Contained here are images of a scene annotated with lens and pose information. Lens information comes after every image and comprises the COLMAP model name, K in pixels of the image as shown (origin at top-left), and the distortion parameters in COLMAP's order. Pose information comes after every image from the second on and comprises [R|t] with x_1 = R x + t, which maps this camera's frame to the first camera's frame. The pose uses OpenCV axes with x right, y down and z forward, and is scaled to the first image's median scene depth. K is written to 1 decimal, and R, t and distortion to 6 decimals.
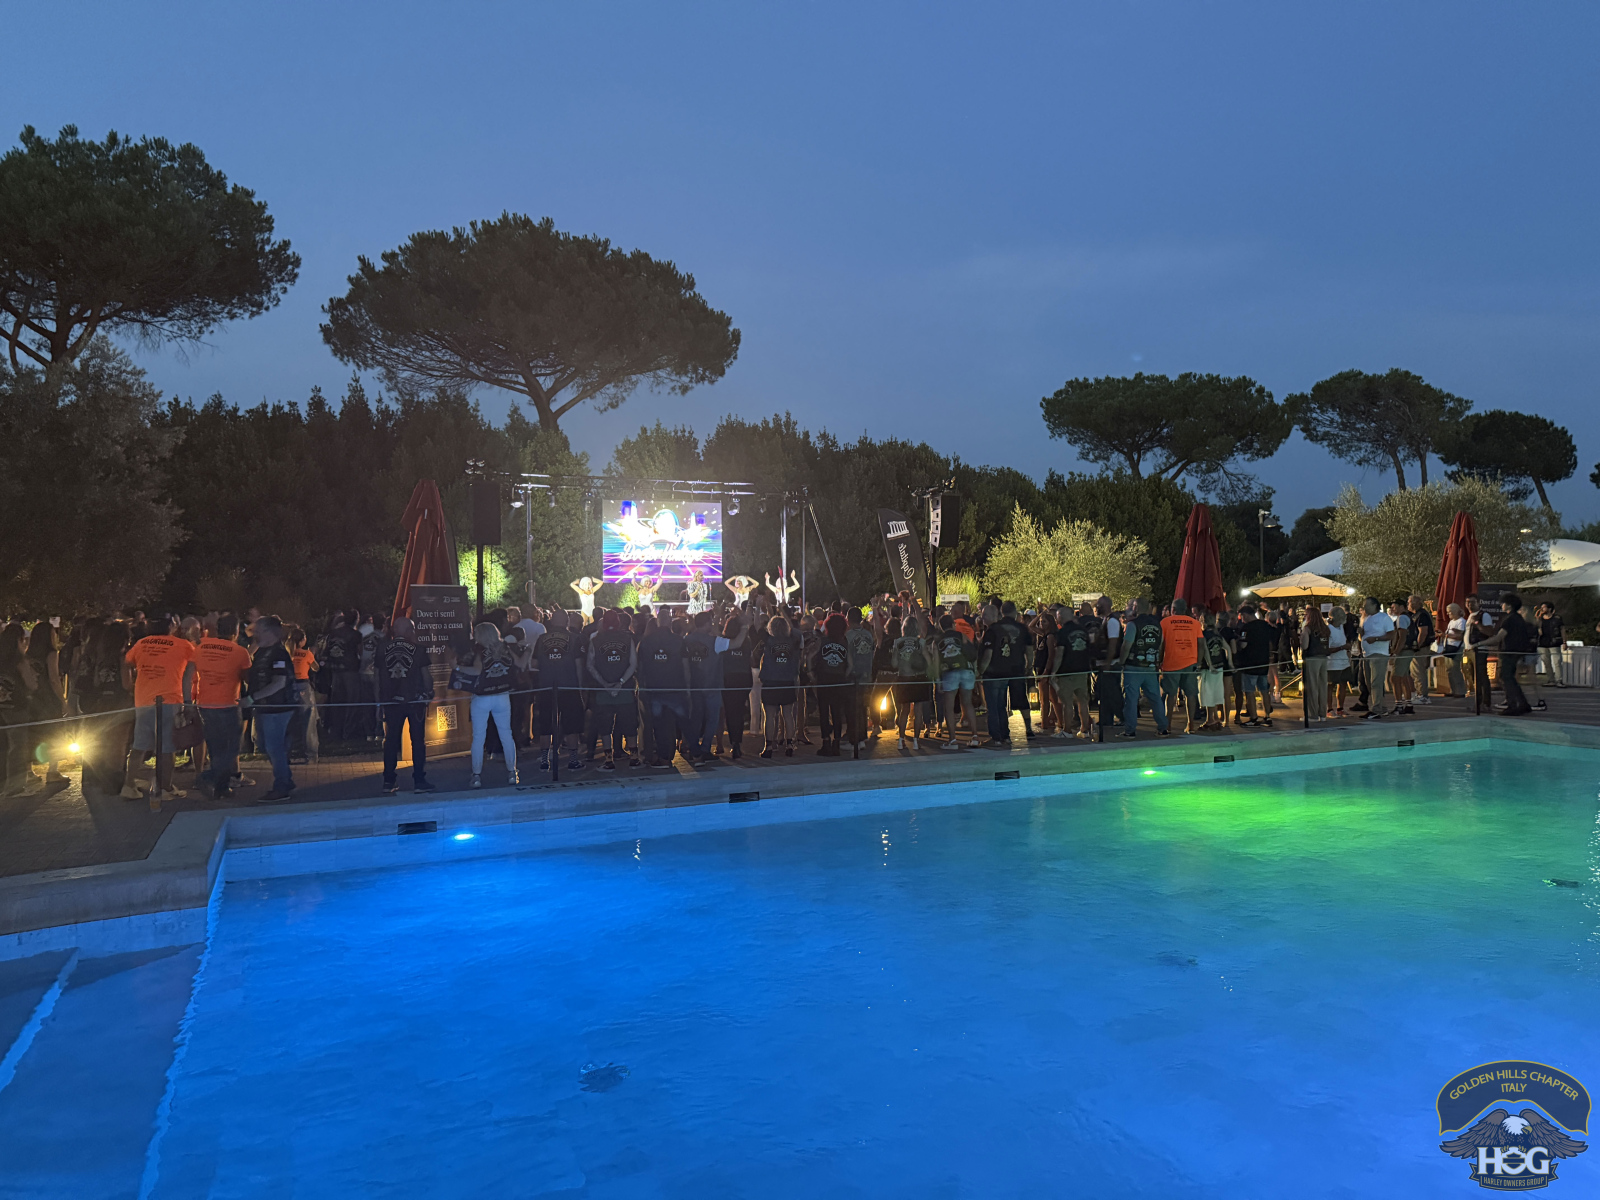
lens RADIAL K [[1033.0, 0, 800.0], [0, 1033.0, 600.0], [0, 0, 1]] dist [0.000375, -0.080541]
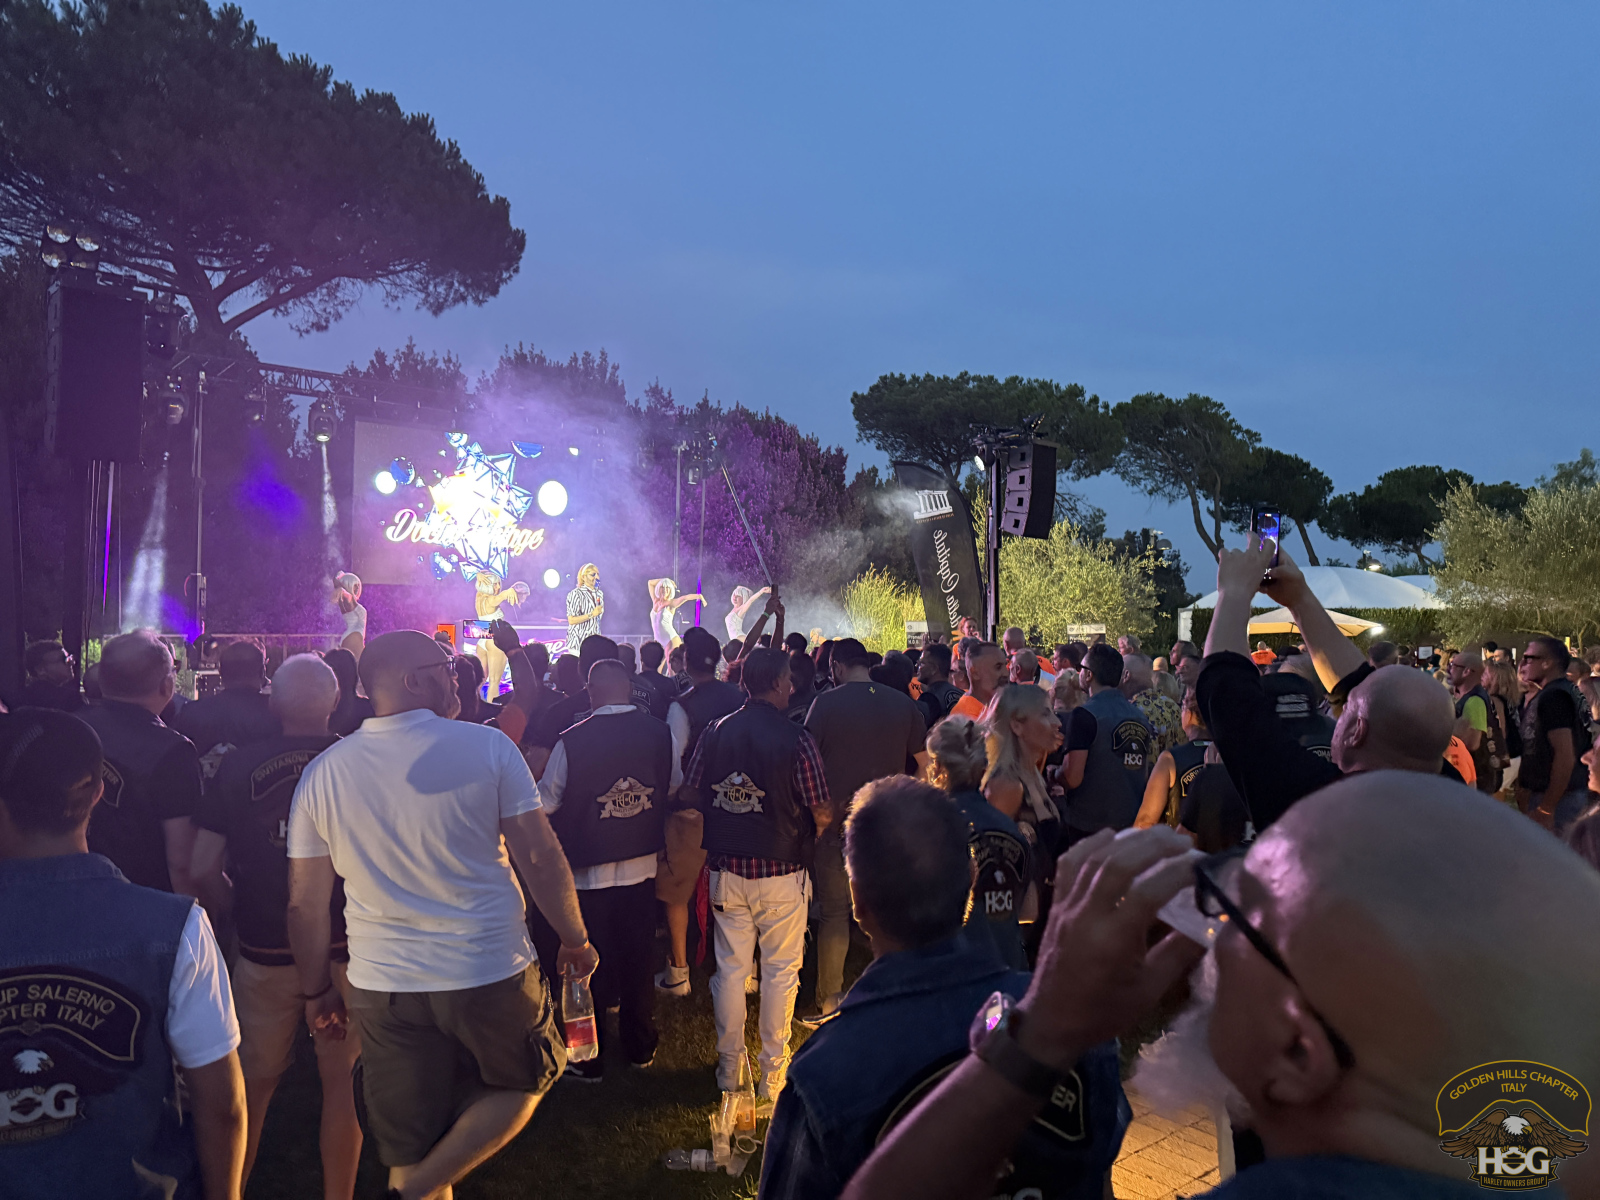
lens RADIAL K [[1033.0, 0, 800.0], [0, 1033.0, 600.0], [0, 0, 1]] dist [0.000375, -0.080541]
pose [[0.951700, 0.023517, 0.306128, -0.065832], [-0.014871, 0.999423, -0.030547, 0.000798], [-0.306670, 0.024519, 0.951500, 0.221838]]
